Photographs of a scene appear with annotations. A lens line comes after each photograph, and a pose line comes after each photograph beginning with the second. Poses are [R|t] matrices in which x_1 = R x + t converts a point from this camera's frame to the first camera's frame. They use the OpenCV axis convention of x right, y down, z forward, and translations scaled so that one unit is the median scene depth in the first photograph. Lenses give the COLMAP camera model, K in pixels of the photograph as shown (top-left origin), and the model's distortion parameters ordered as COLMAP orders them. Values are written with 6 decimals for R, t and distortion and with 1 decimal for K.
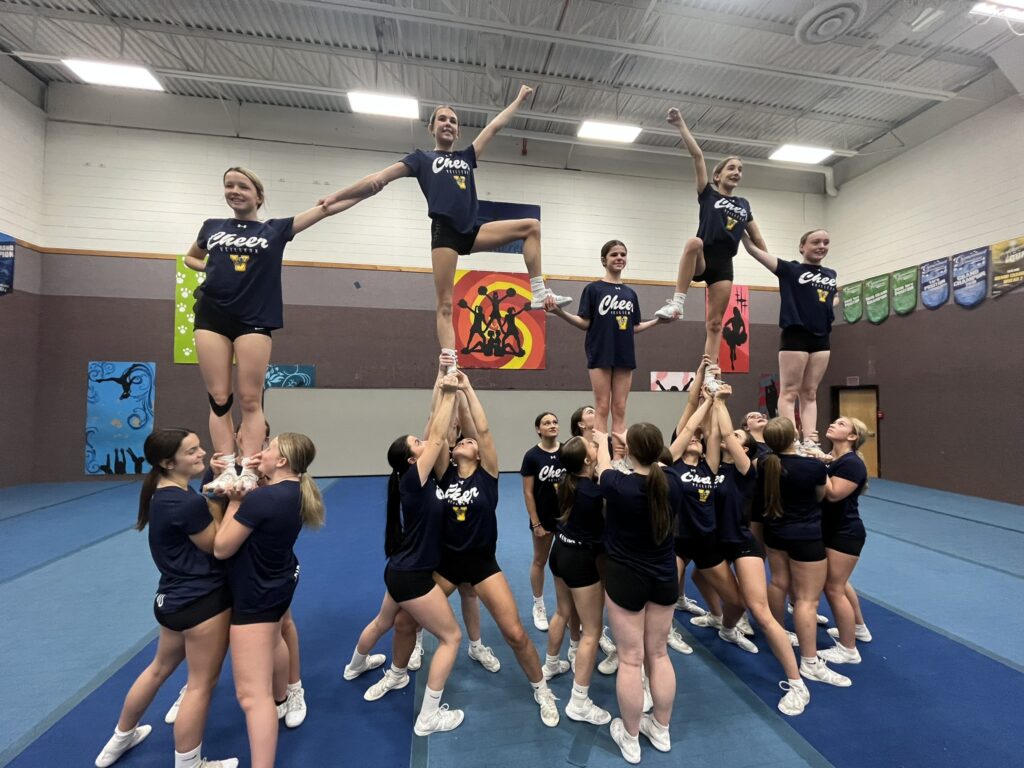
lens RADIAL K [[414.6, 0, 511.6], [0, 414.6, 383.7], [0, 0, 1]] dist [-0.004805, 0.001242]
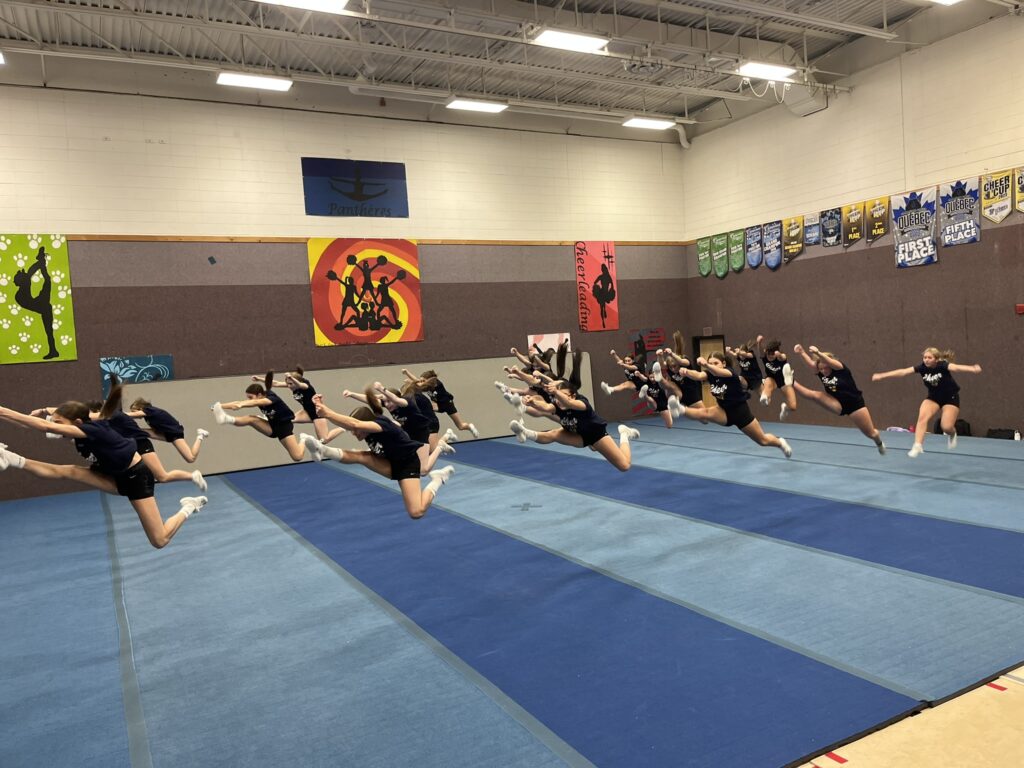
lens RADIAL K [[774.6, 0, 528.1], [0, 774.6, 386.4], [0, 0, 1]] dist [0.063597, -0.078771]
pose [[0.938463, -0.085073, 0.334737, -0.329937], [0.061486, 0.994860, 0.080461, -0.064555], [-0.339861, -0.054928, 0.938870, -0.838281]]
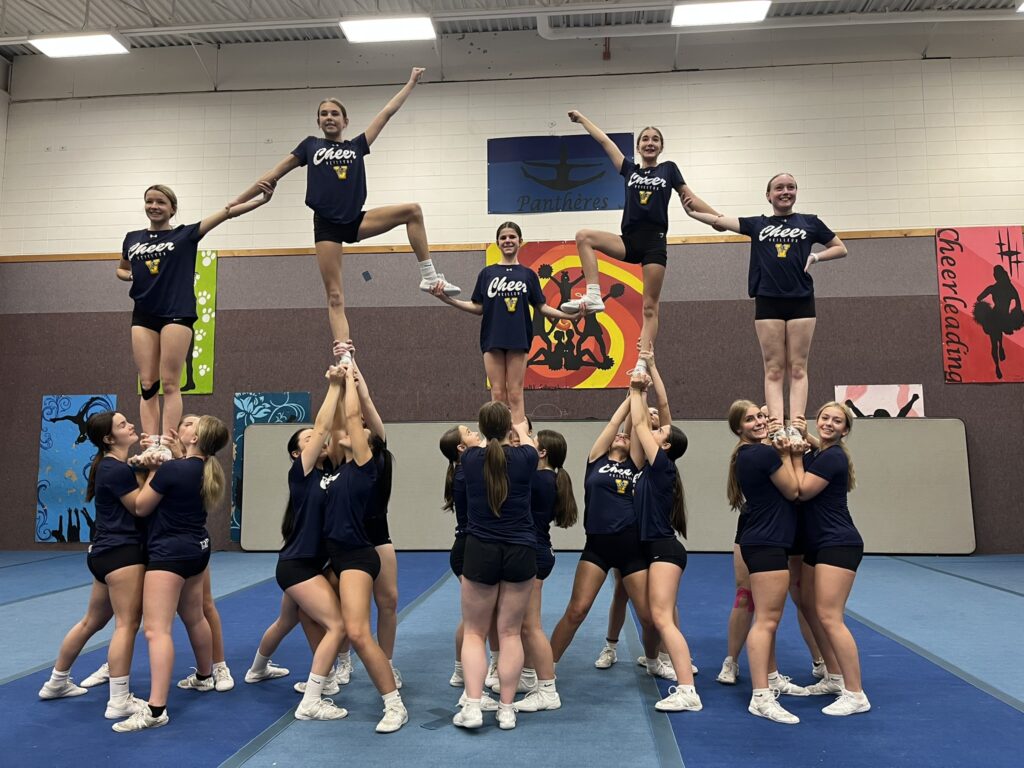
lens RADIAL K [[774.6, 0, 525.8], [0, 774.6, 387.7], [0, 0, 1]] dist [0.063597, -0.078771]
pose [[0.970043, -0.035990, -0.240252, 0.204351], [0.018548, 0.997051, -0.074471, 0.055089], [0.242224, 0.067784, 0.967850, -0.201603]]
